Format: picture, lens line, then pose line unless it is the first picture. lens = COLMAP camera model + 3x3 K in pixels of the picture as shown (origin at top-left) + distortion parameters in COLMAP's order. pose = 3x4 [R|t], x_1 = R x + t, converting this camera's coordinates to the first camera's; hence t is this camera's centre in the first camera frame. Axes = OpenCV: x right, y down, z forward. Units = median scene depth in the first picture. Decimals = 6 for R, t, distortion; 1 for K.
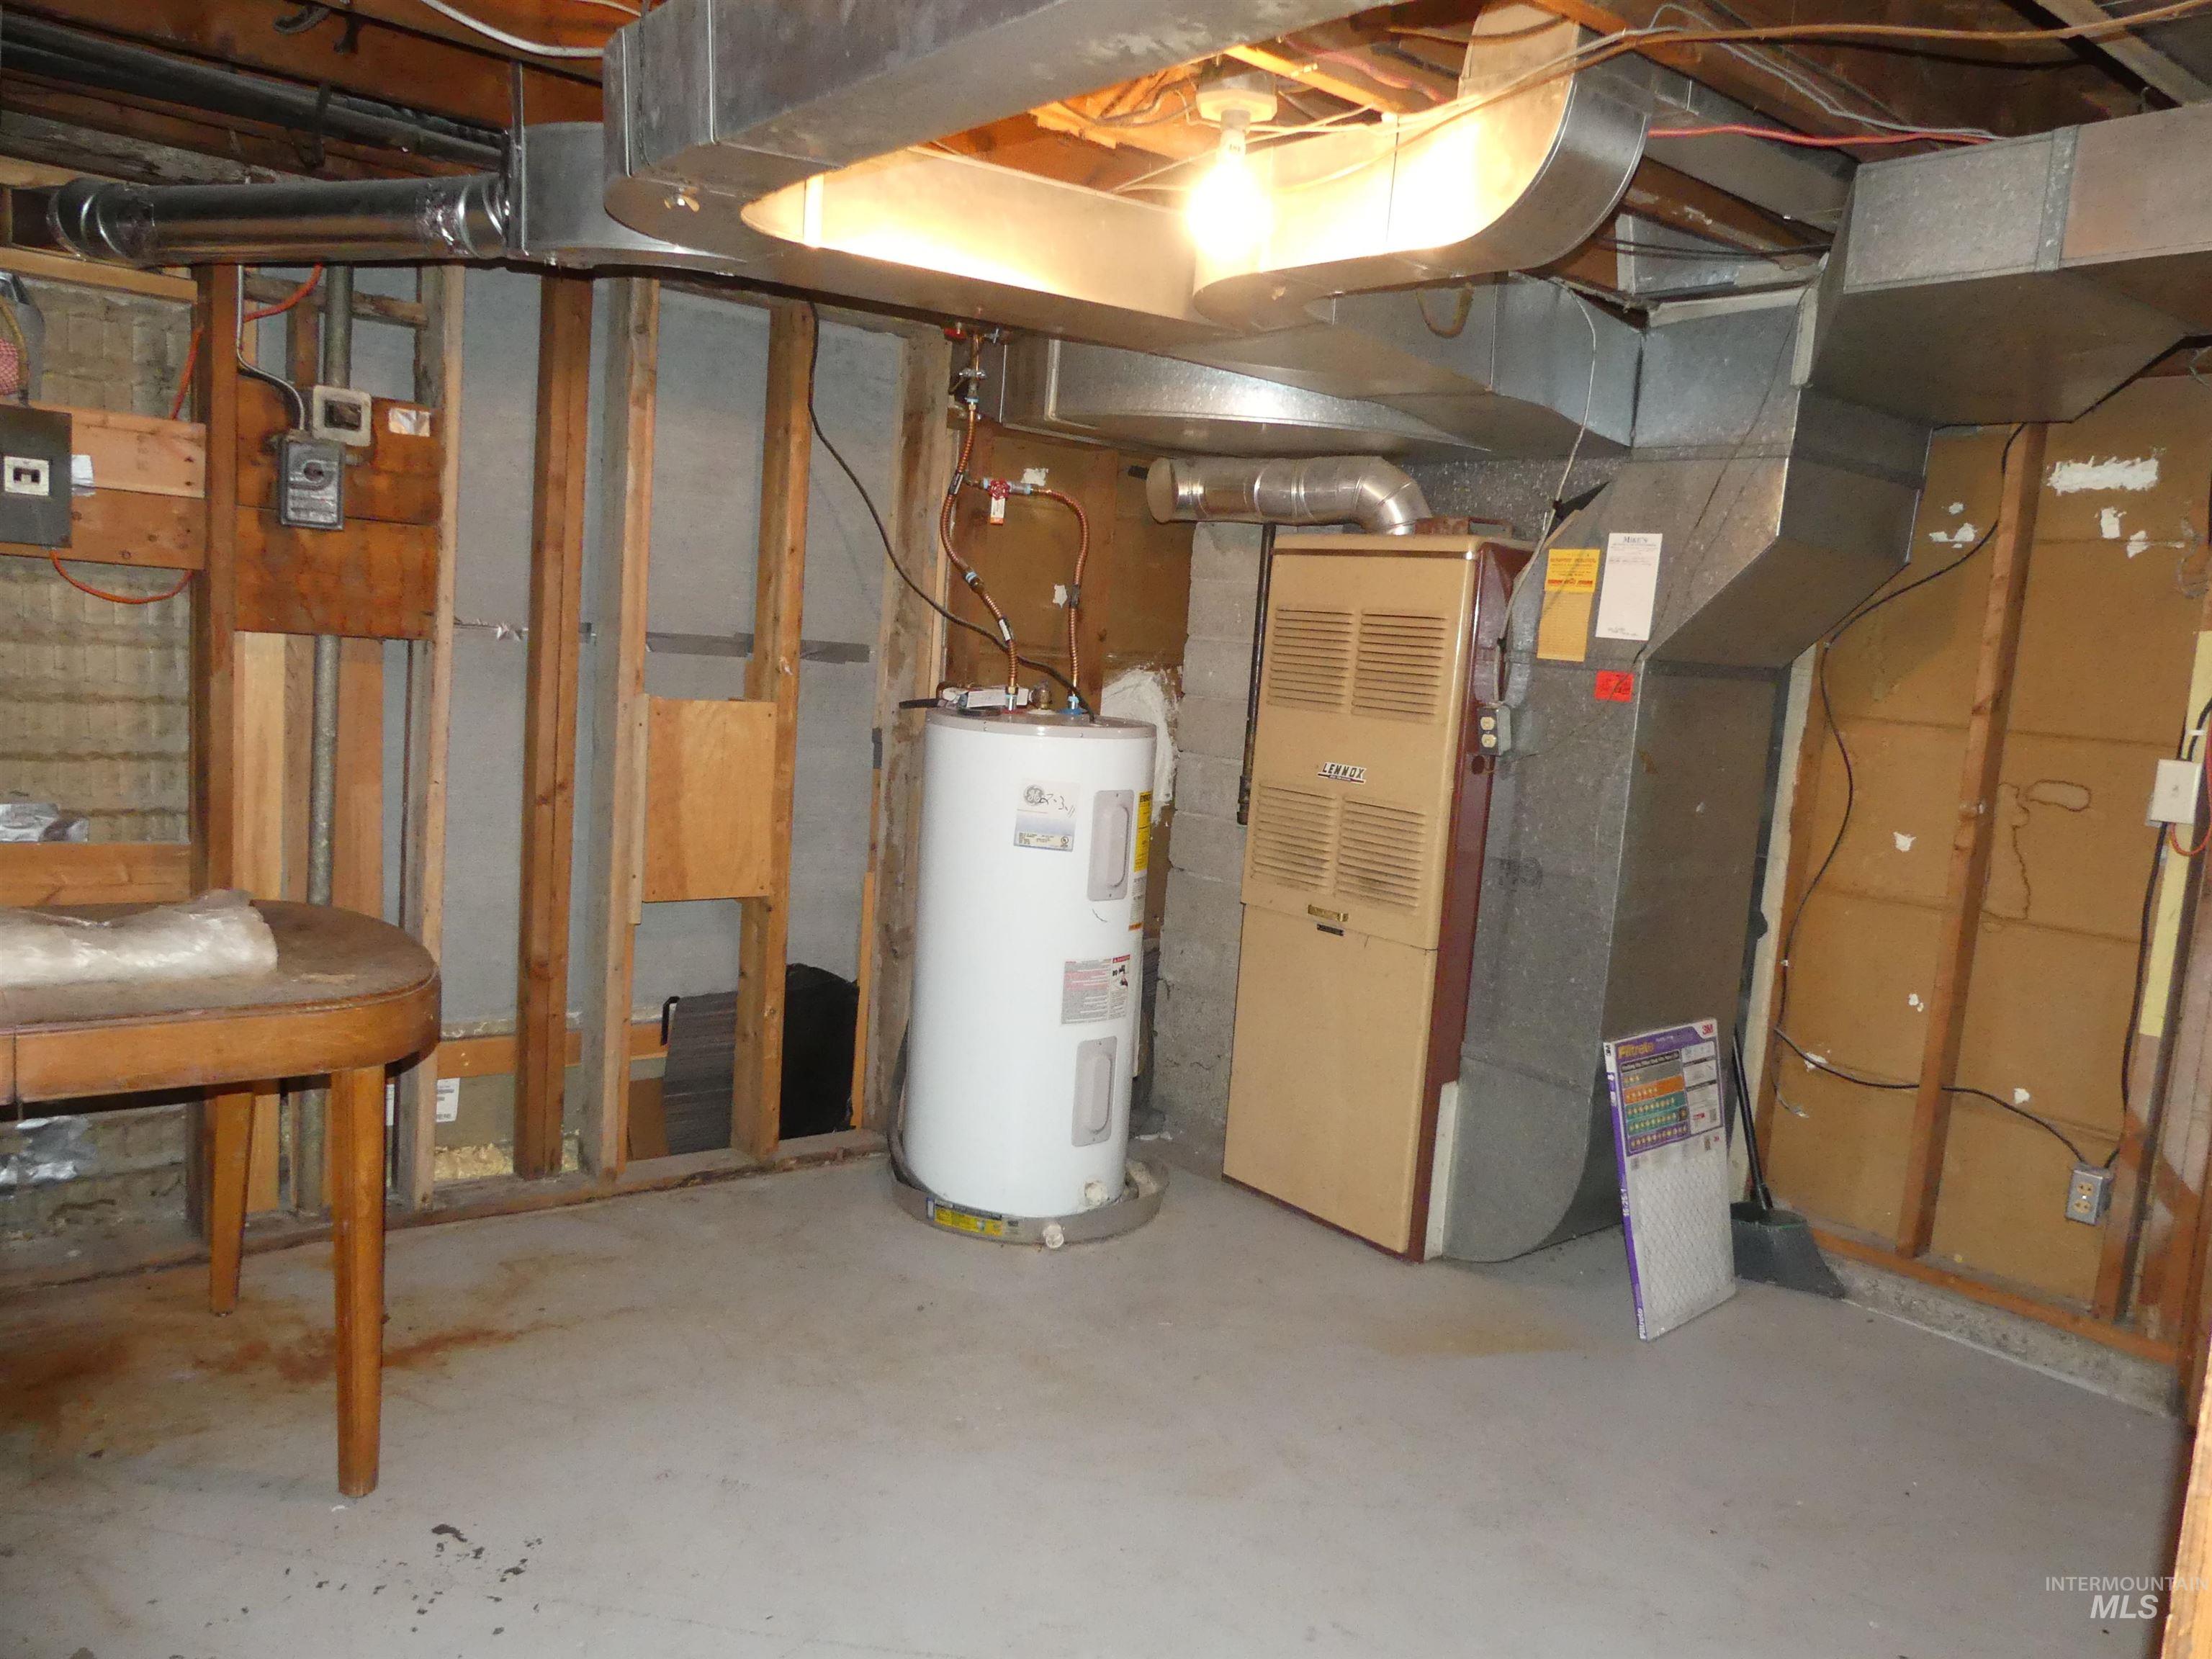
lens RADIAL K [[1655.1, 0, 1106.0], [0, 1655.1, 829.5], [0, 0, 1]] dist [-0.062242, 0.099362]
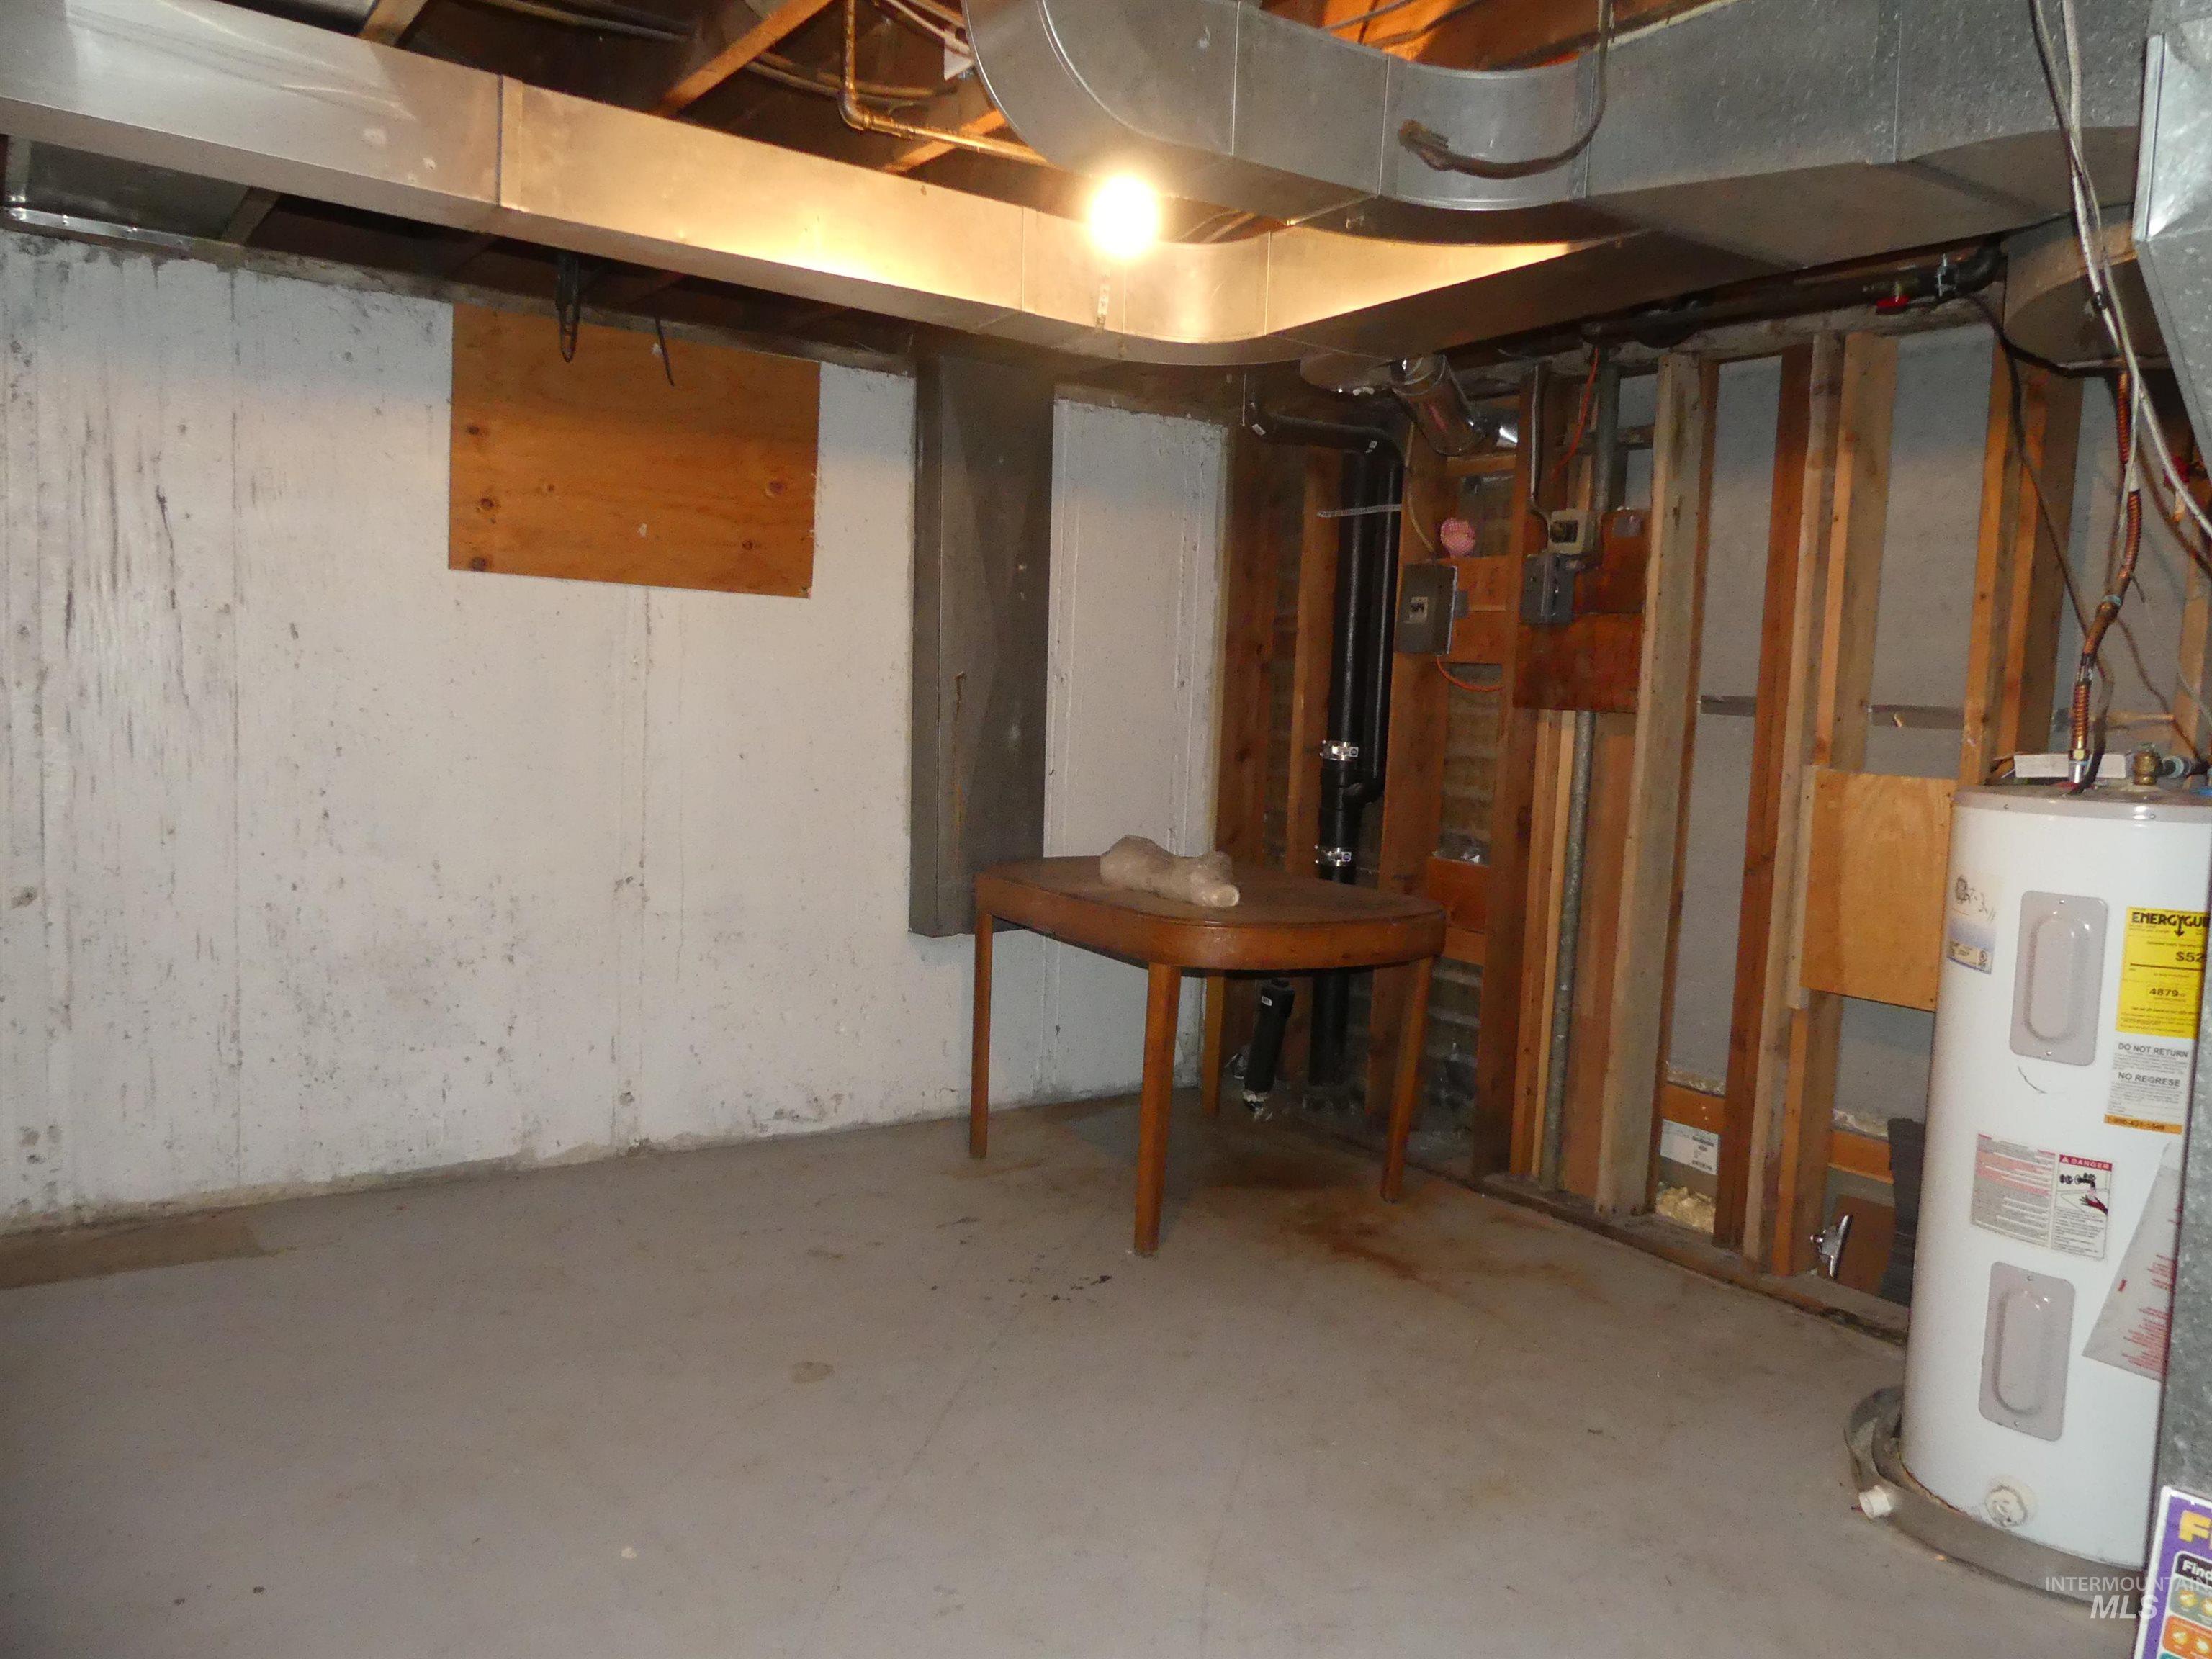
lens RADIAL K [[1655.1, 0, 1106.0], [0, 1655.1, 829.5], [0, 0, 1]] dist [-0.062242, 0.099362]
pose [[-0.075977, 0.013756, -0.997015, 0.692979], [-0.154833, 0.987613, 0.025425, -0.007055], [0.985015, 0.156302, -0.072906, 0.675687]]
